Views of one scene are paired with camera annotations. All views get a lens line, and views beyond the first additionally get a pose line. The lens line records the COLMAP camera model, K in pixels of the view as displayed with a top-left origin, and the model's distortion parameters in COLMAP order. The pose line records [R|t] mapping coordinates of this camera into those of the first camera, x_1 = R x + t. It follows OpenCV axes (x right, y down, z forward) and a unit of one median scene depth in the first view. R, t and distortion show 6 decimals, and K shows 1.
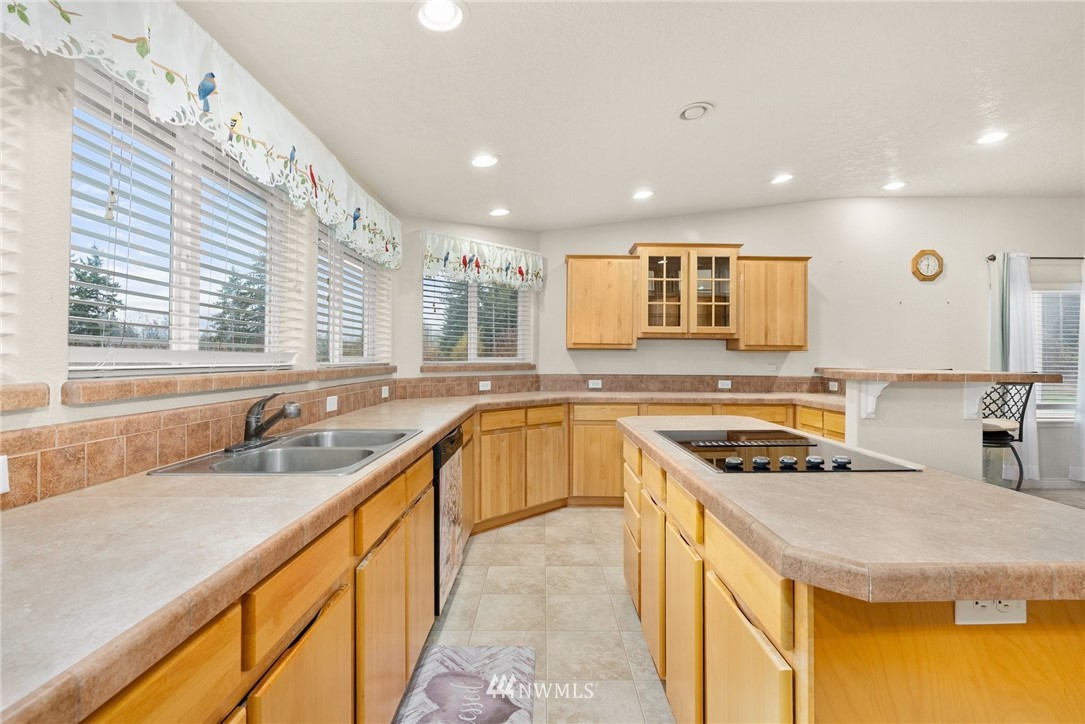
lens RADIAL K [[490.5, 0, 536.8], [0, 490.5, 354.2], [0, 0, 1]] dist [-0.017597, 0.000141]
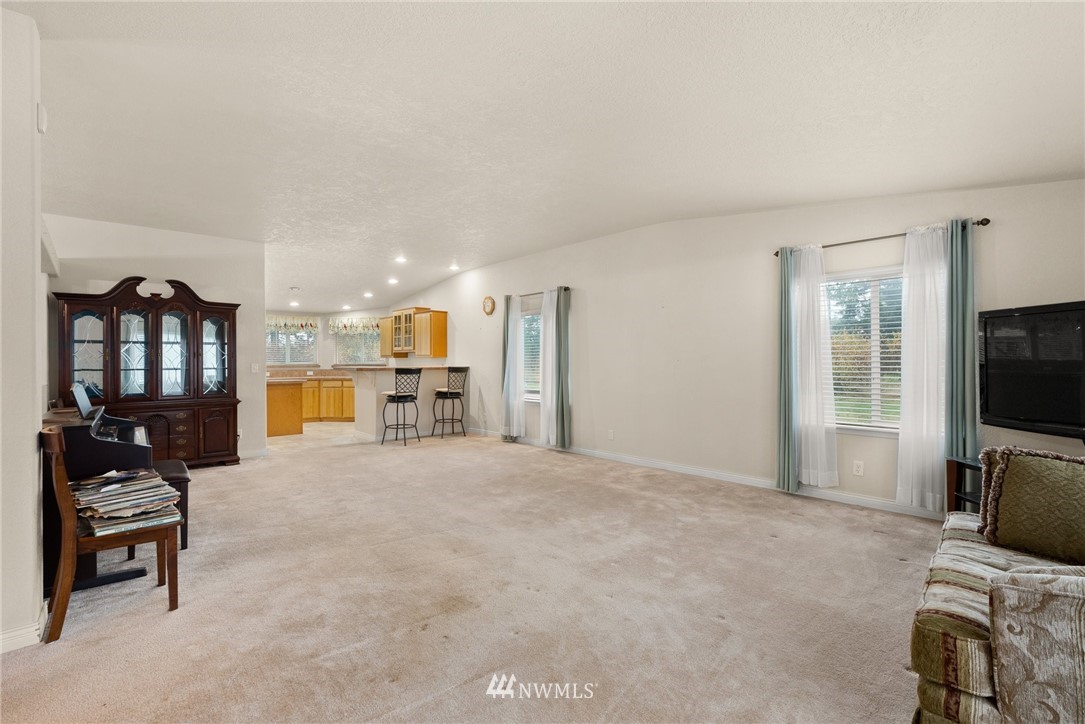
lens RADIAL K [[490.5, 0, 546.0], [0, 490.5, 361.1], [0, 0, 1]] dist [-0.017597, 0.000141]
pose [[0.681367, -0.007415, -0.731904, 2.696490], [0.013241, 0.999910, 0.002197, 0.011110], [0.731822, -0.011188, 0.681404, -0.023317]]
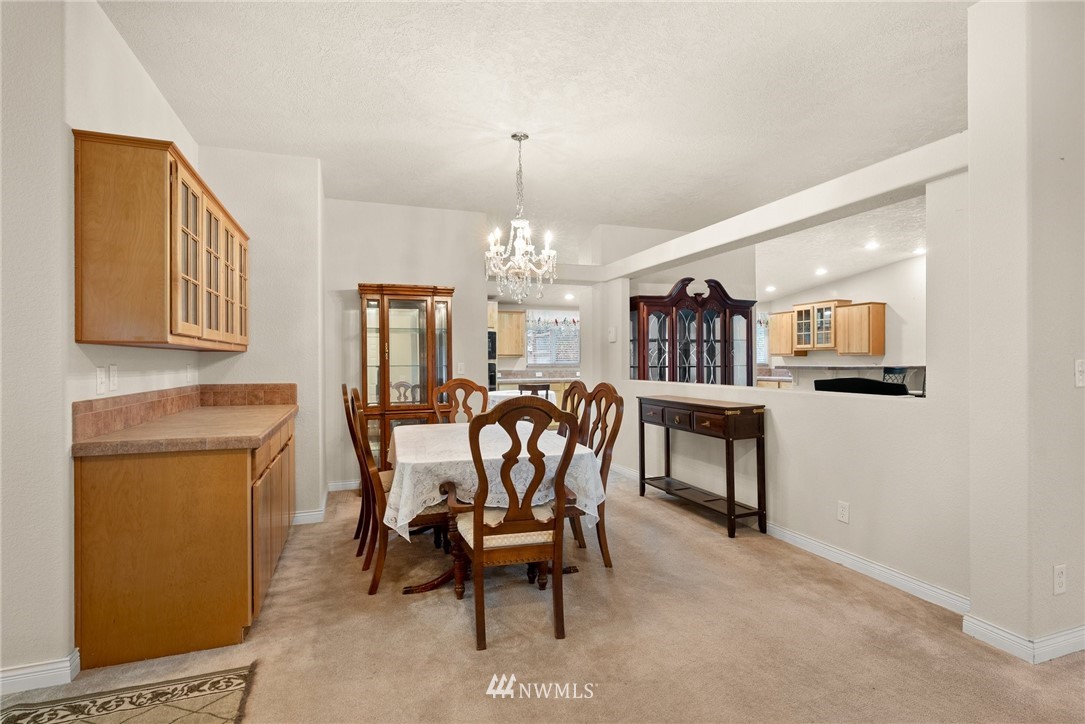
lens RADIAL K [[522.9, 0, 543.5], [0, 522.9, 367.7], [0, 0, 1]] dist [-0.003366, -0.000343]
pose [[0.357962, 0.004966, -0.933723, 2.184580], [0.011915, 0.999880, 0.009886, 0.005095], [0.933660, -0.014665, 0.357860, -0.901542]]
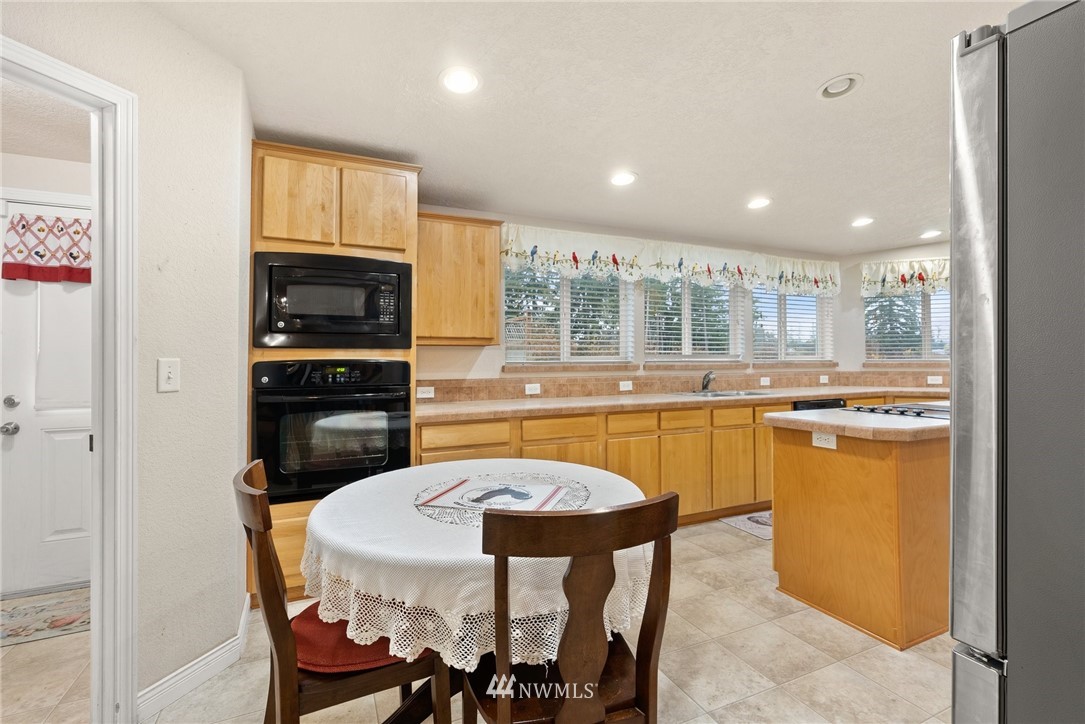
lens RADIAL K [[490.5, 0, 539.3], [0, 490.5, 359.3], [0, 0, 1]] dist [-0.017597, 0.000141]
pose [[0.419580, -0.012135, -0.907637, 0.613118], [0.013791, 0.999880, -0.006993, 0.011764], [0.907613, -0.009583, 0.419698, -0.380324]]
